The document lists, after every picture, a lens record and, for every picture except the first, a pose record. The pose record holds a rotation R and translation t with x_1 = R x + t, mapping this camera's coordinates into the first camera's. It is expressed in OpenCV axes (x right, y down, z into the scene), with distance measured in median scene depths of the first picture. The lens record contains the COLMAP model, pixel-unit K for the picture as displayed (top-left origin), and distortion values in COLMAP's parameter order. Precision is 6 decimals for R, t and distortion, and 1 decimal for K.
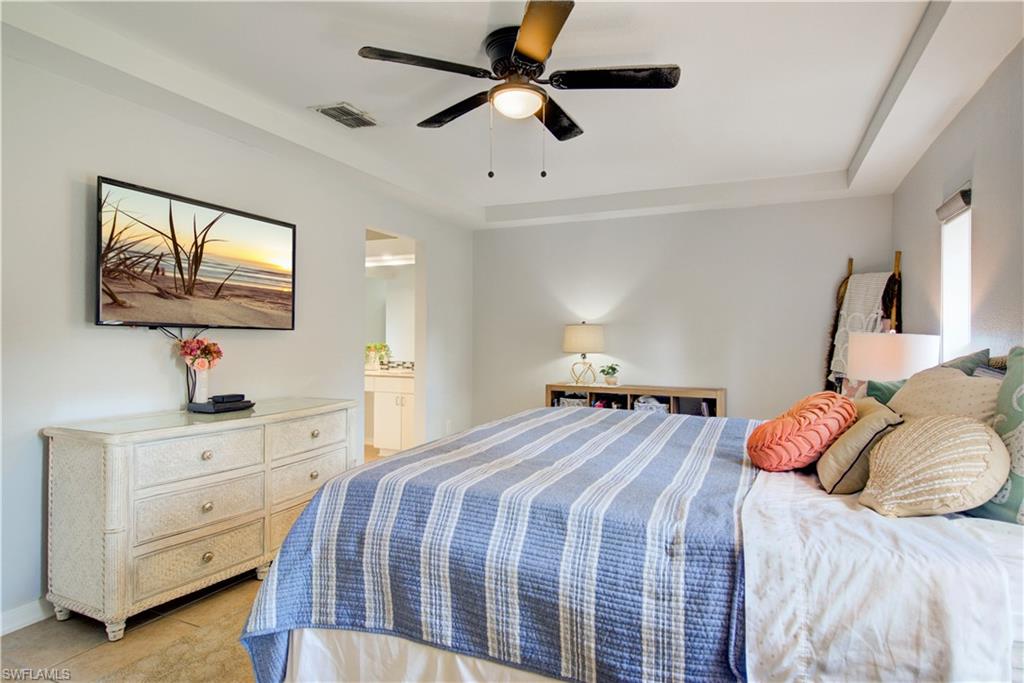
lens RADIAL K [[551.7, 0, 512.0], [0, 551.7, 341.5], [0, 0, 1]] dist [0.000148, 0.000143]
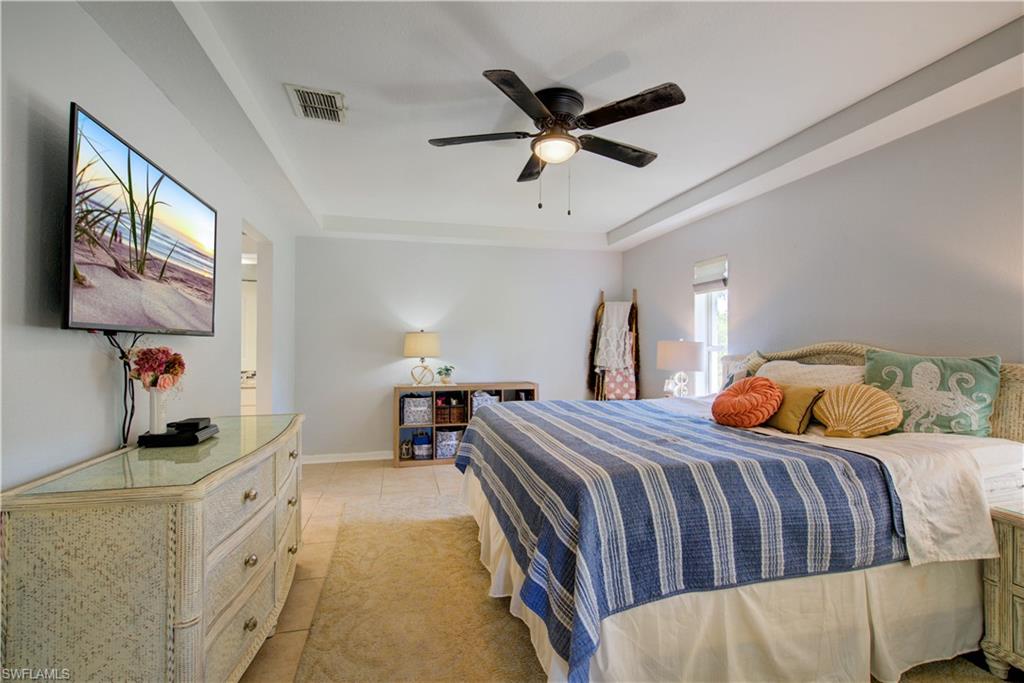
lens RADIAL K [[473.9, 0, 512.0], [0, 473.9, 341.5], [0, 0, 1]] dist [0.002413, -0.000003]
pose [[0.789789, -0.000186, 0.613378, -0.389042], [0.005899, 0.999956, -0.007293, -0.003800], [-0.613350, 0.009379, 0.789756, 0.134322]]
